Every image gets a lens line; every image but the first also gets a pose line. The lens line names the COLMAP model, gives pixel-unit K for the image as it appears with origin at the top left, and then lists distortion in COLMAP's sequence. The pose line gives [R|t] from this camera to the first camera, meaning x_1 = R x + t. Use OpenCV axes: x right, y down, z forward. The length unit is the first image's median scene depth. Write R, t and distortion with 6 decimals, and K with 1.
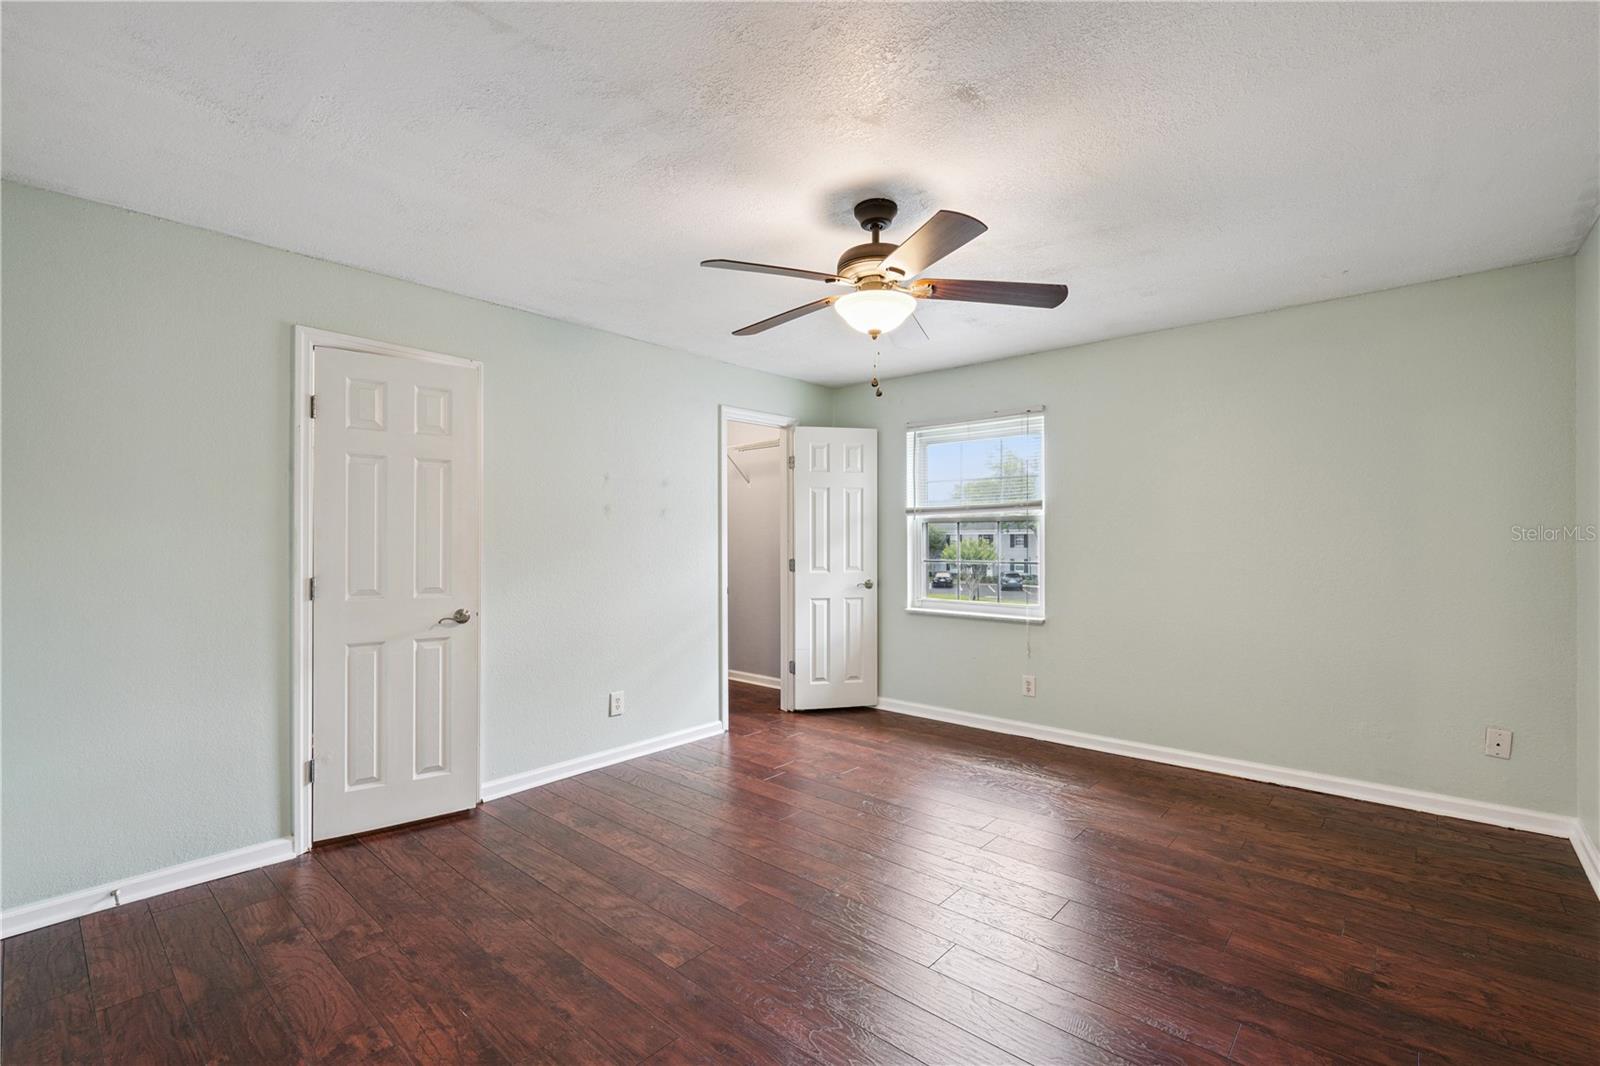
lens RADIAL K [[680.2, 0, 800.0], [0, 680.2, 533.0], [0, 0, 1]] dist [0.000064, 0.000237]
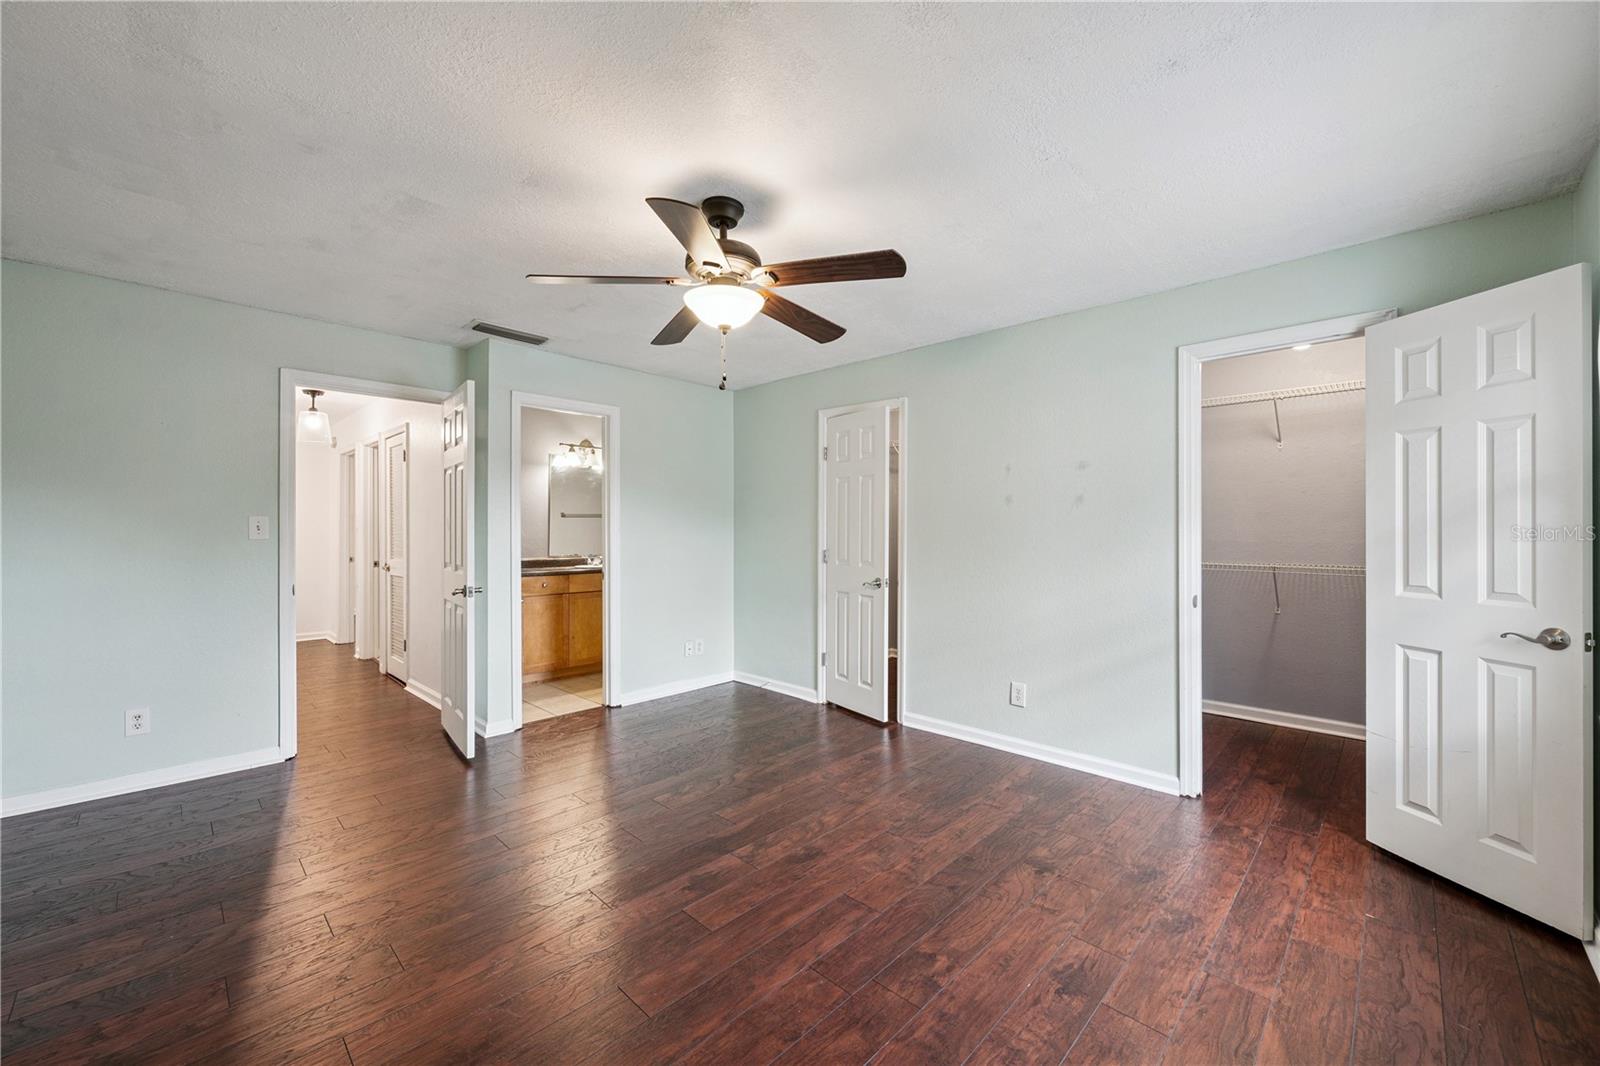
lens RADIAL K [[633.2, 0, 807.3], [0, 633.2, 525.0], [0, 0, 1]] dist [-0.000697, -0.000083]
pose [[-0.032685, -0.005351, -0.999451, 0.576604], [0.004281, 0.999976, -0.005493, 0.005640], [0.999457, -0.004458, -0.032662, 0.623900]]
